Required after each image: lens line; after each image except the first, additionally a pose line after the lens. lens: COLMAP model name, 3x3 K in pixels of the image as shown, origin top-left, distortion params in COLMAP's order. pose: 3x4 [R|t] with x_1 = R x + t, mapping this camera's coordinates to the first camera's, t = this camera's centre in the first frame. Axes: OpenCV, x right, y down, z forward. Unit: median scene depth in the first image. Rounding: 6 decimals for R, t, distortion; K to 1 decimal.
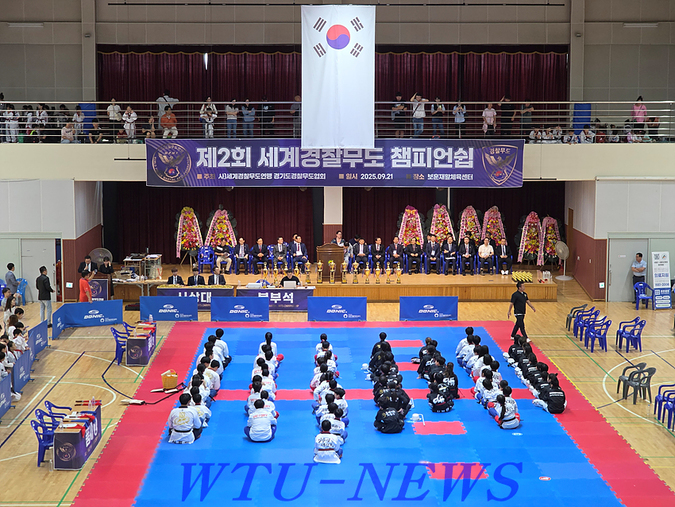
lens RADIAL K [[1345.8, 0, 337.5], [0, 1345.8, 253.5], [0, 0, 1]] dist [-0.846919, 0.009784]
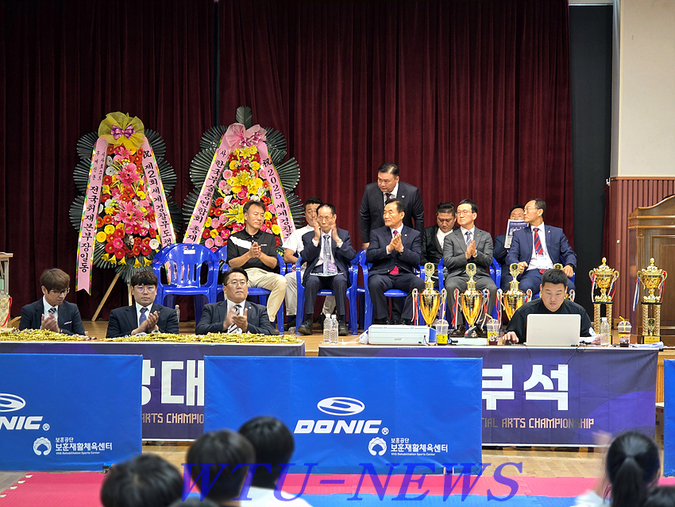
lens RADIAL K [[2297.0, 0, 337.5], [0, 2297.0, 253.5], [0, 0, 1]] dist [0.032549, -0.104674]
pose [[0.999395, 0.009332, -0.033491, -0.058768], [-0.012963, 0.993858, -0.109900, 0.053223], [0.032260, 0.110268, 0.993378, 0.602815]]
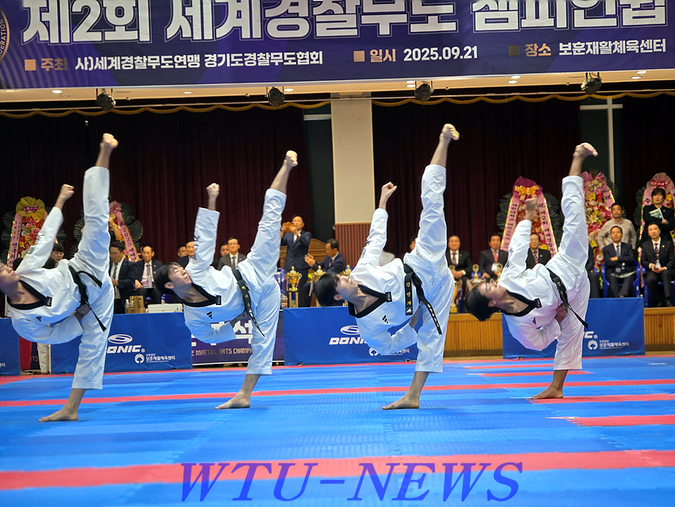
lens RADIAL K [[2287.0, 0, 337.5], [0, 2287.0, 253.5], [0, 0, 1]] dist [0.429707, -5.162853]
pose [[0.998834, -0.034364, -0.033899, 0.018912], [0.029135, 0.989116, -0.144224, 0.113255], [0.038486, 0.143069, 0.988964, 0.272119]]
